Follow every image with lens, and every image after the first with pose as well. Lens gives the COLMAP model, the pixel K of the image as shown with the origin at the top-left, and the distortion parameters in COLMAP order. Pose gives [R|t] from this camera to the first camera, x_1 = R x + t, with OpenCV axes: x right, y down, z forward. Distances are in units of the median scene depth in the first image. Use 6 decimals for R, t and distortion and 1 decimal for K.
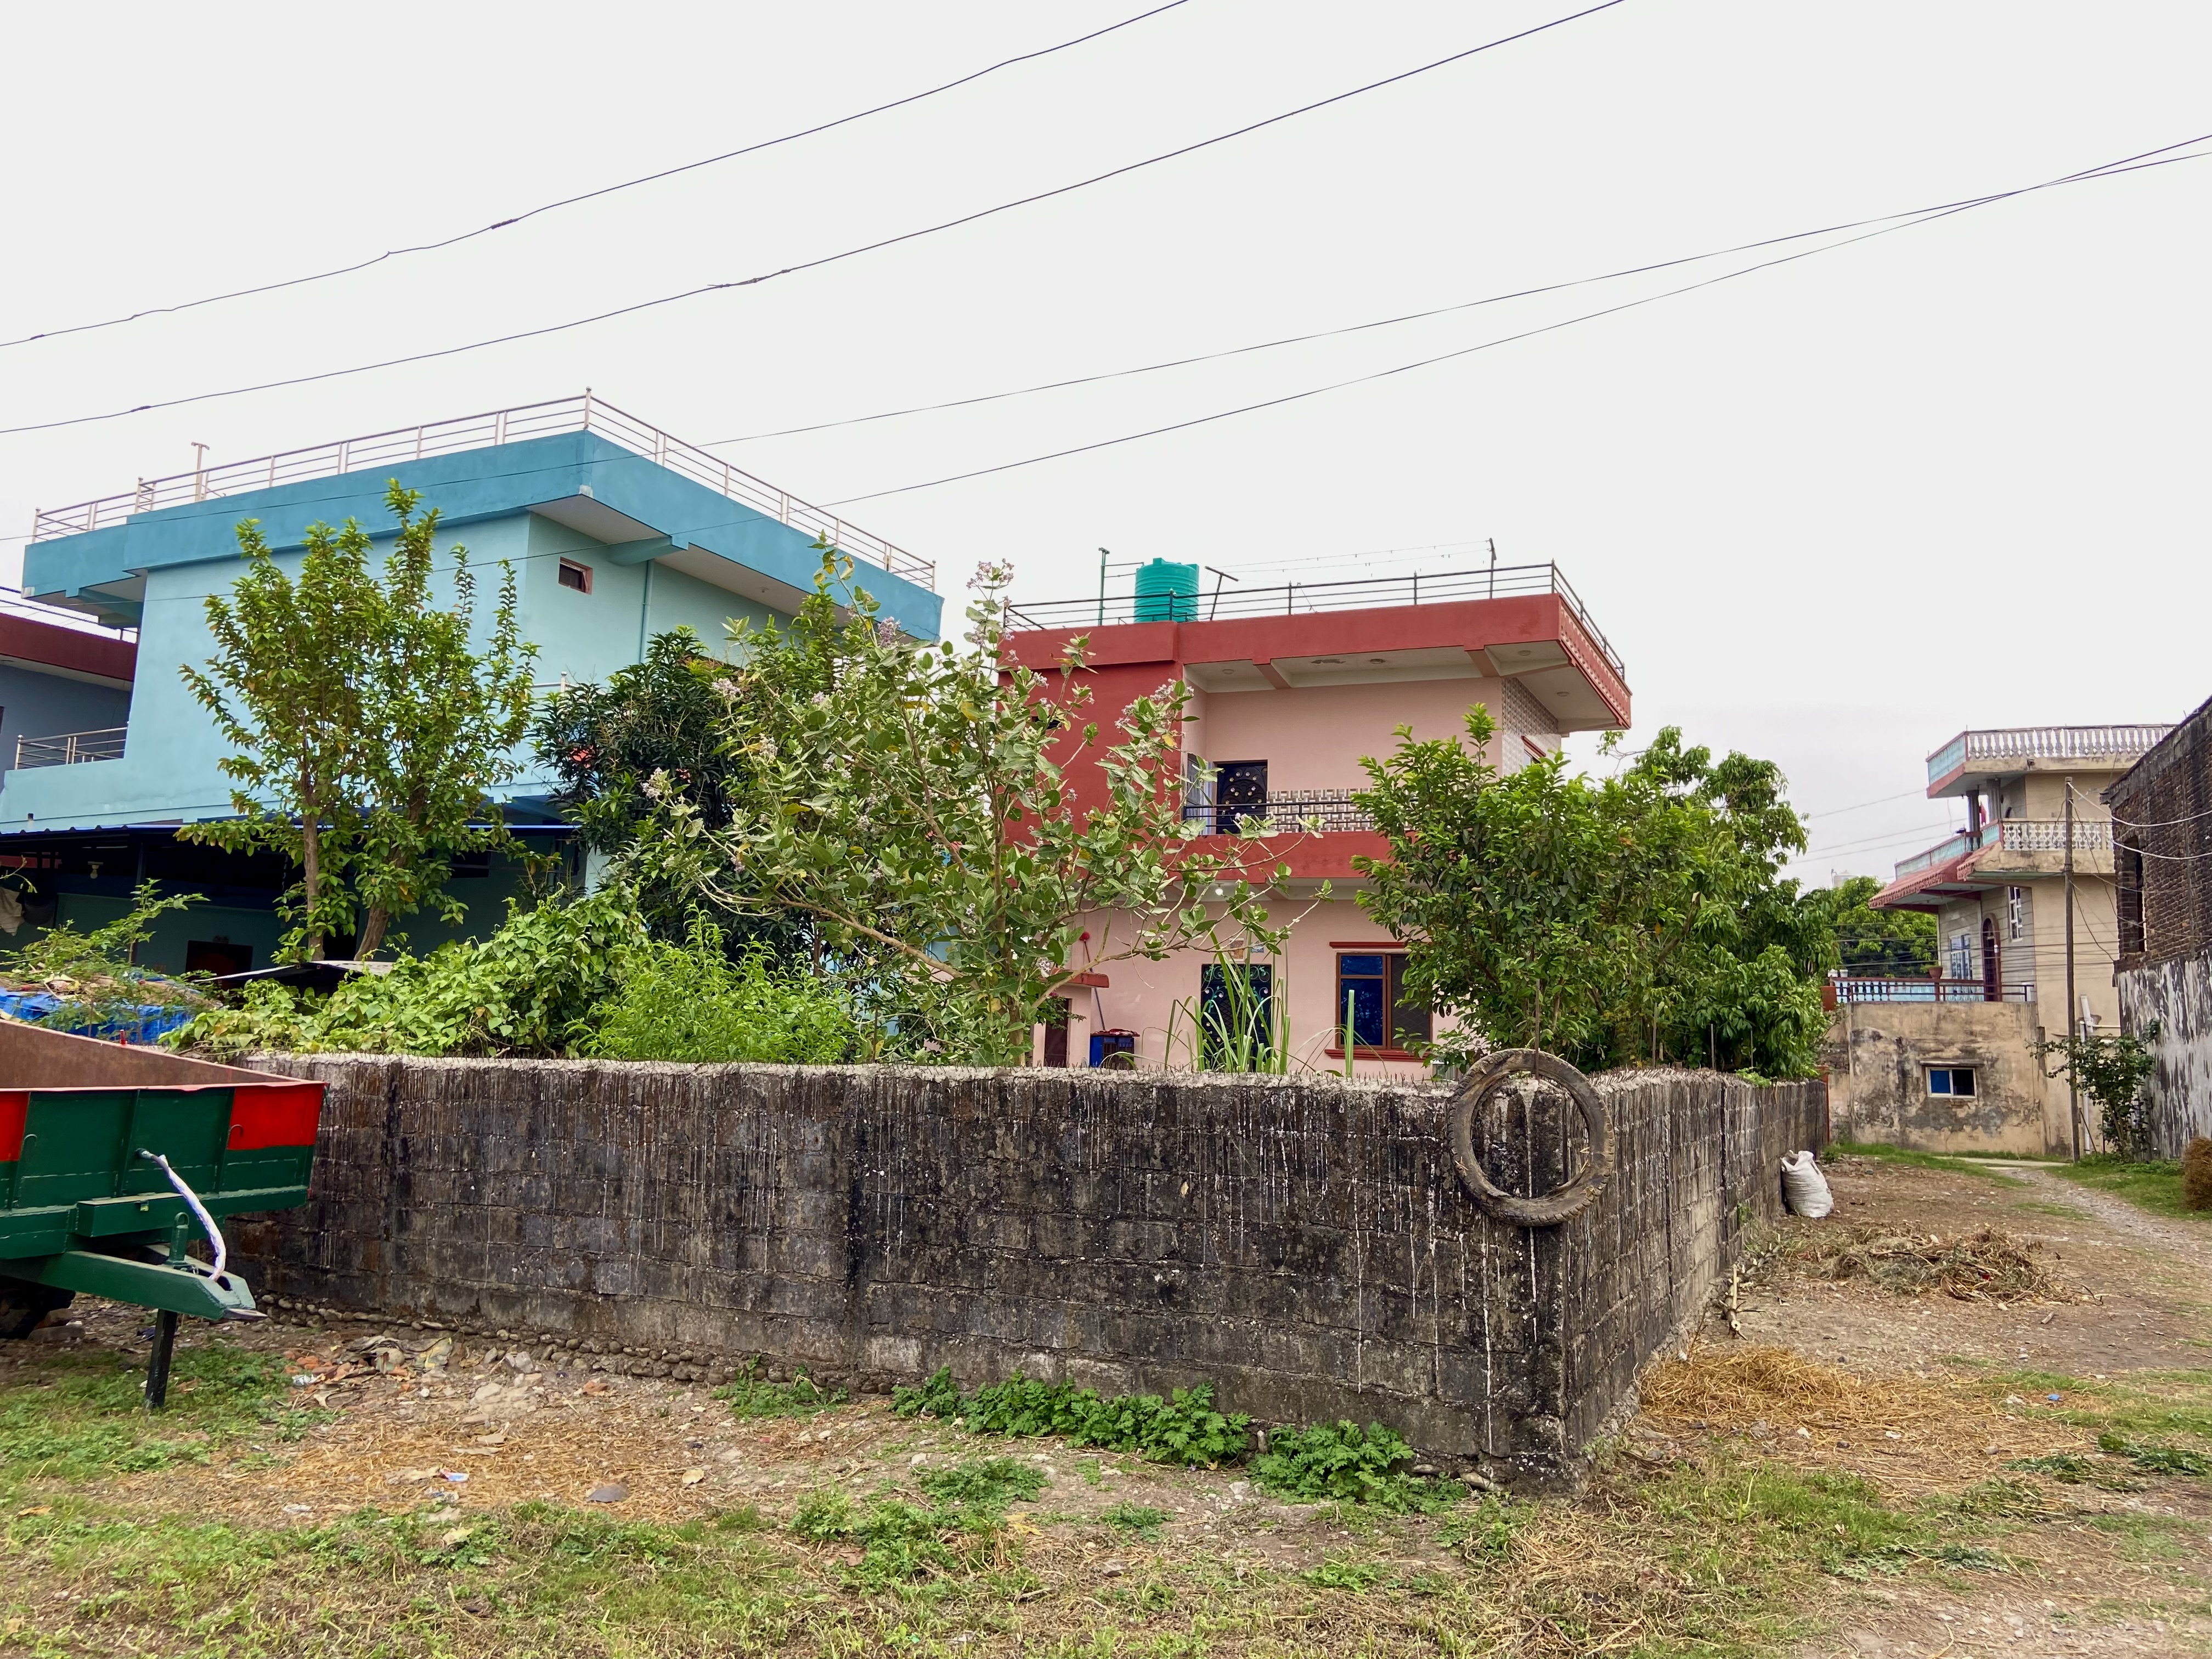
lens RADIAL K [[1597.8, 0, 1098.5], [0, 1597.8, 816.1], [0, 0, 1]] dist [0.118576, -0.148992]
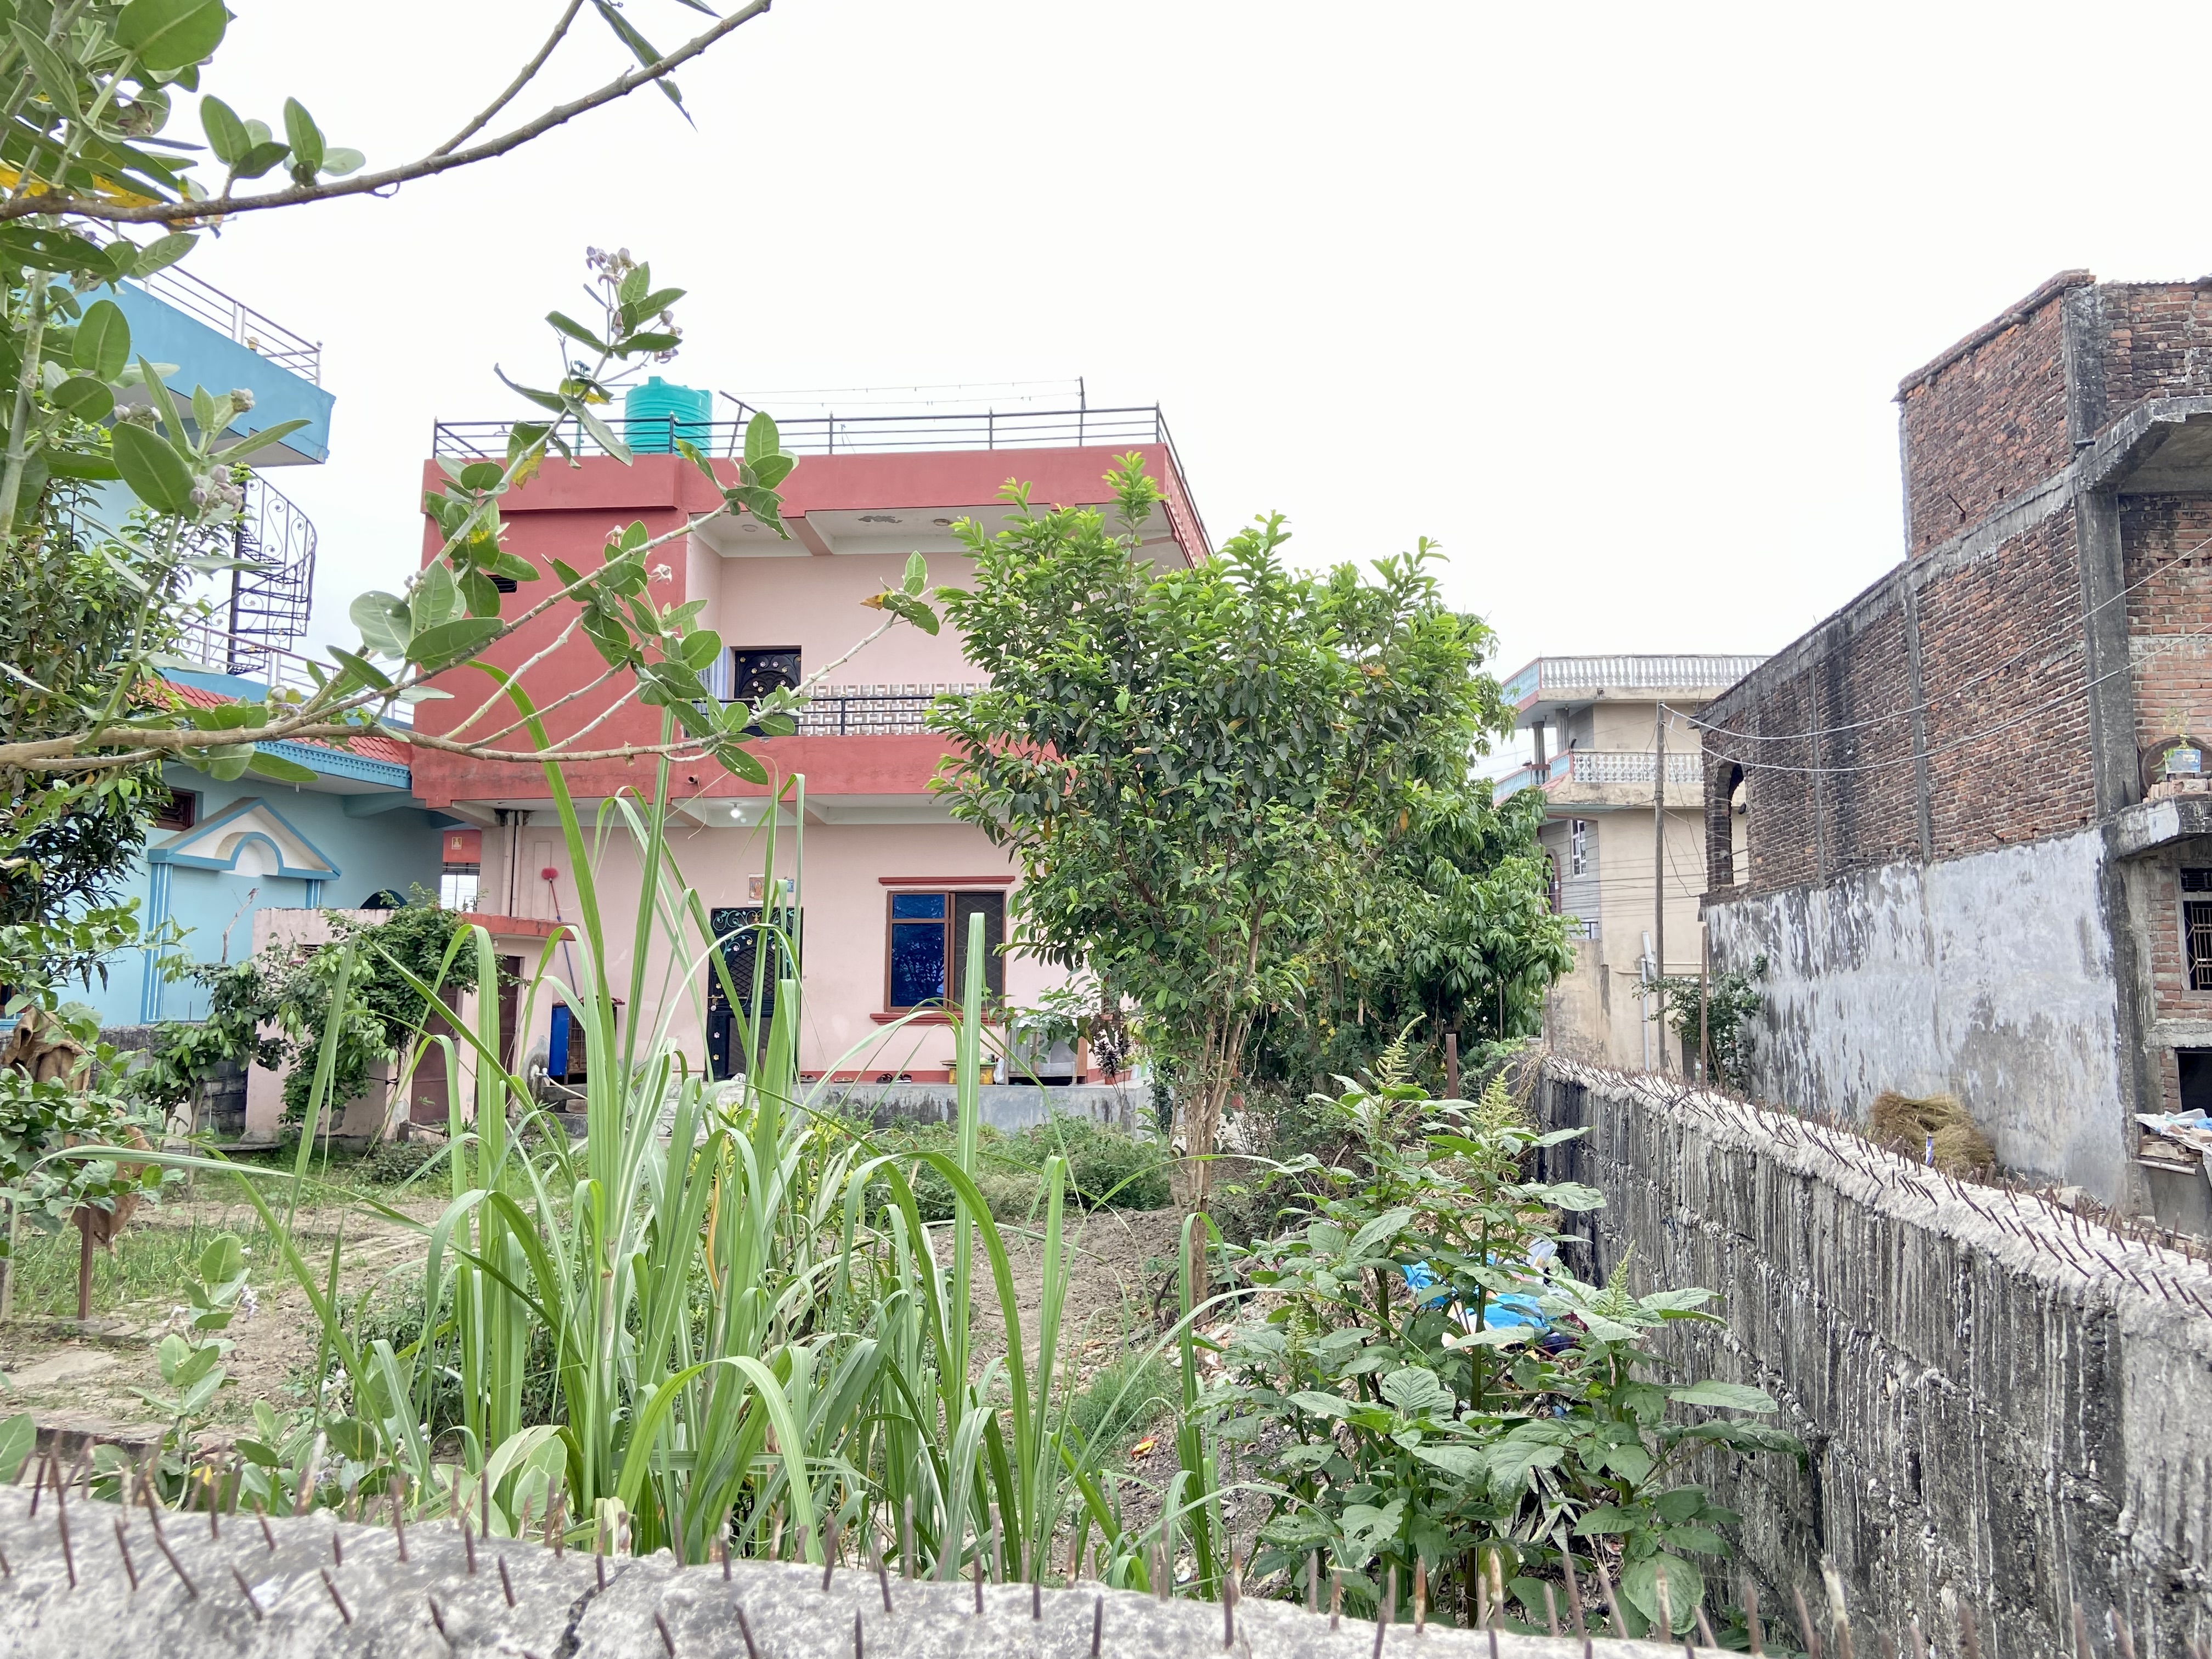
lens RADIAL K [[1597.8, 0, 1098.5], [0, 1597.8, 816.1], [0, 0, 1]] dist [0.118576, -0.148992]
pose [[0.960624, 0.007005, 0.277763, 0.030301], [-0.014871, 0.999546, 0.026223, 0.027089], [-0.277453, -0.029321, 0.960292, 0.223688]]
